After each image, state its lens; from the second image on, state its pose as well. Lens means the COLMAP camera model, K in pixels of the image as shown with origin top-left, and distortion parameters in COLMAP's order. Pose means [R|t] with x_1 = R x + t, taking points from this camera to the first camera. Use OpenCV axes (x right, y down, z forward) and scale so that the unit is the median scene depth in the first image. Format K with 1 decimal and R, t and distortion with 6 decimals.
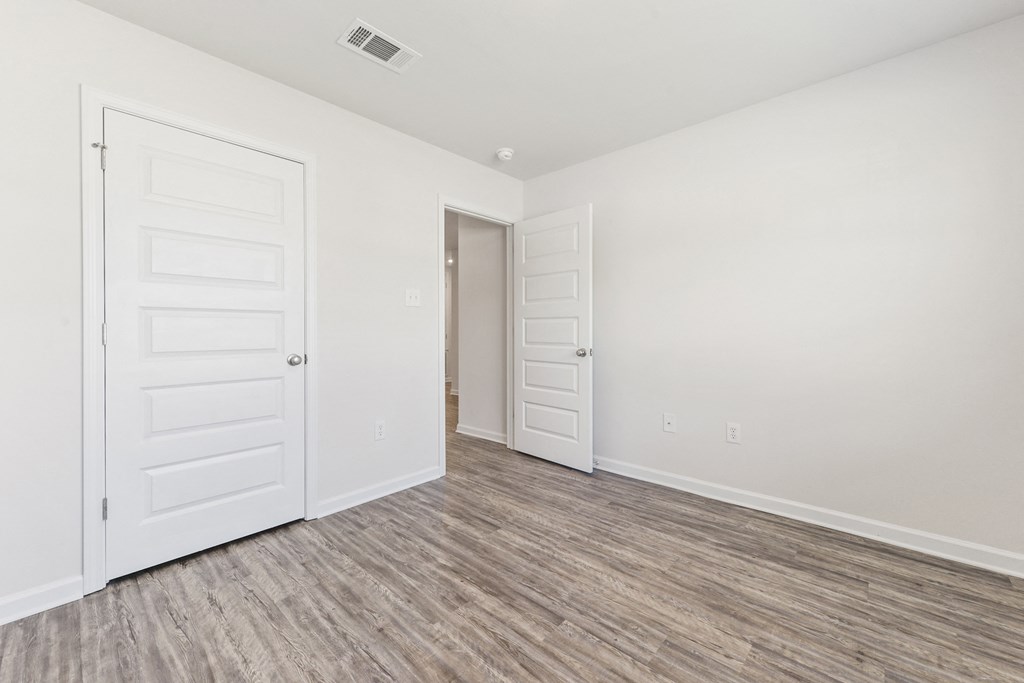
lens RADIAL K [[405.4, 0, 508.6], [0, 405.4, 334.5], [0, 0, 1]] dist [0.001466, -0.000107]
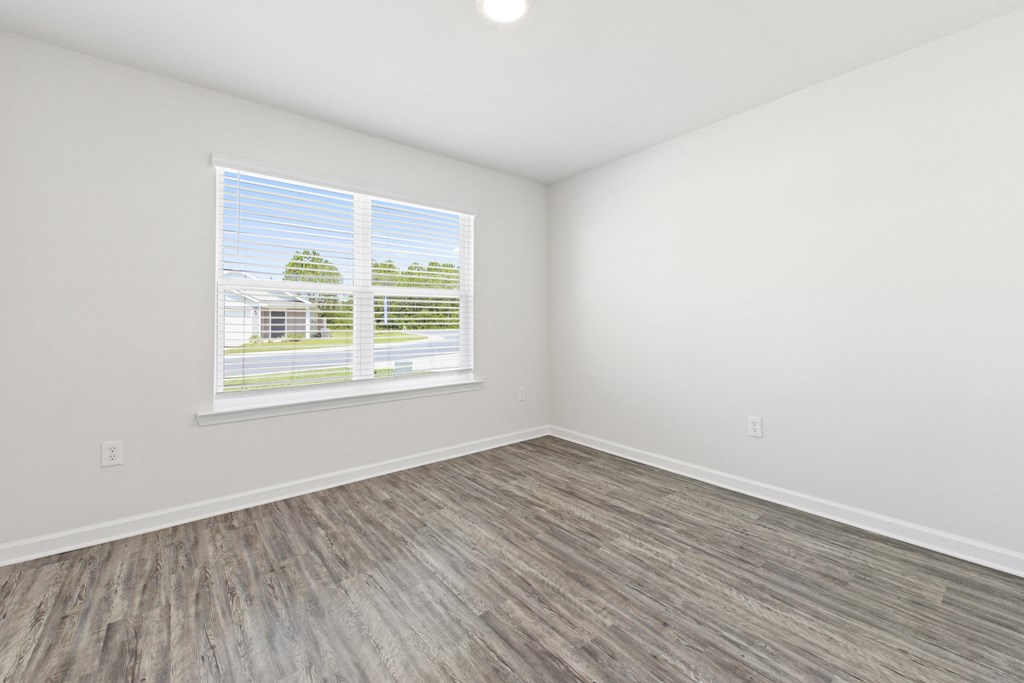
lens RADIAL K [[405.4, 0, 508.6], [0, 405.4, 334.5], [0, 0, 1]] dist [0.001466, -0.000107]
pose [[-0.987209, 0.004433, 0.159370, -0.094000], [0.010589, 0.999229, 0.037799, -0.021581], [-0.159079, 0.039003, -0.986495, 1.931069]]
